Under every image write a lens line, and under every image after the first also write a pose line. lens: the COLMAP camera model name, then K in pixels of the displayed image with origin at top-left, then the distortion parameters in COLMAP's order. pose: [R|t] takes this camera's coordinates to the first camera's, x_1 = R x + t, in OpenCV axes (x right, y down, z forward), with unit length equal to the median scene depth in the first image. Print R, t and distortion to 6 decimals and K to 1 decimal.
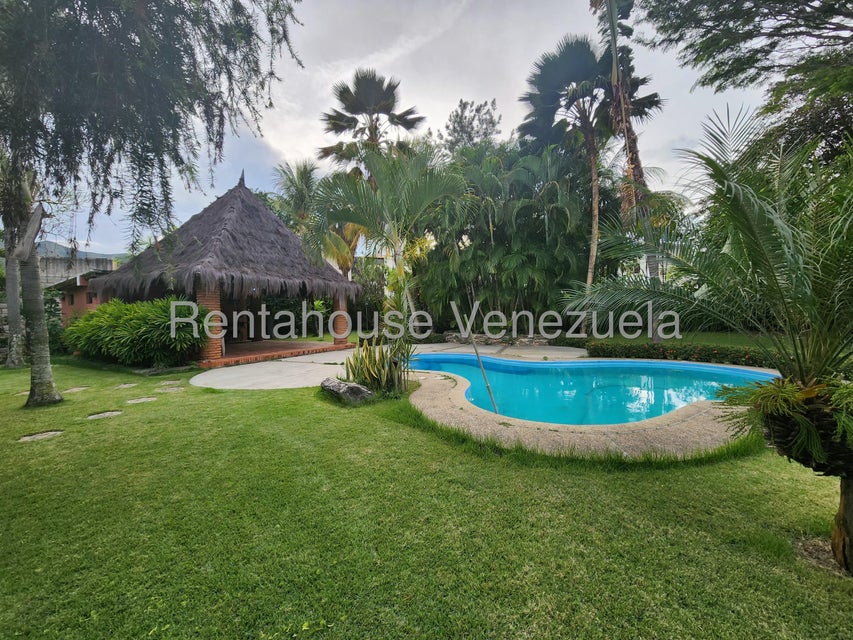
lens RADIAL K [[352.1, 0, 428.8], [0, 352.1, 318.0], [0, 0, 1]] dist [-0.000164, 0.001141]
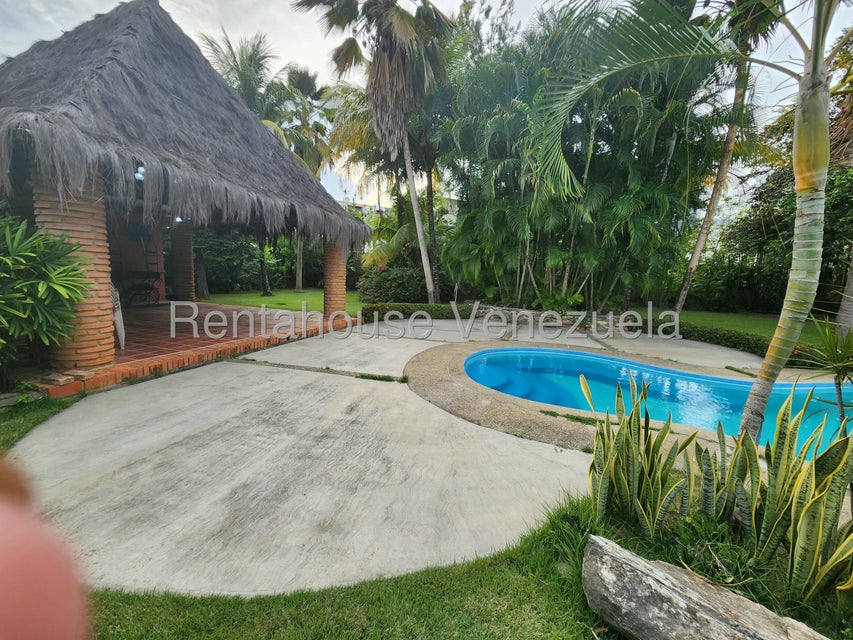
lens RADIAL K [[352.1, 0, 428.8], [0, 352.1, 318.0], [0, 0, 1]] dist [-0.000164, 0.001141]
pose [[0.982417, 0.036072, 0.183182, -0.270267], [-0.056735, 0.992438, 0.108848, -0.006710], [-0.177870, -0.117327, 0.977035, 0.476028]]
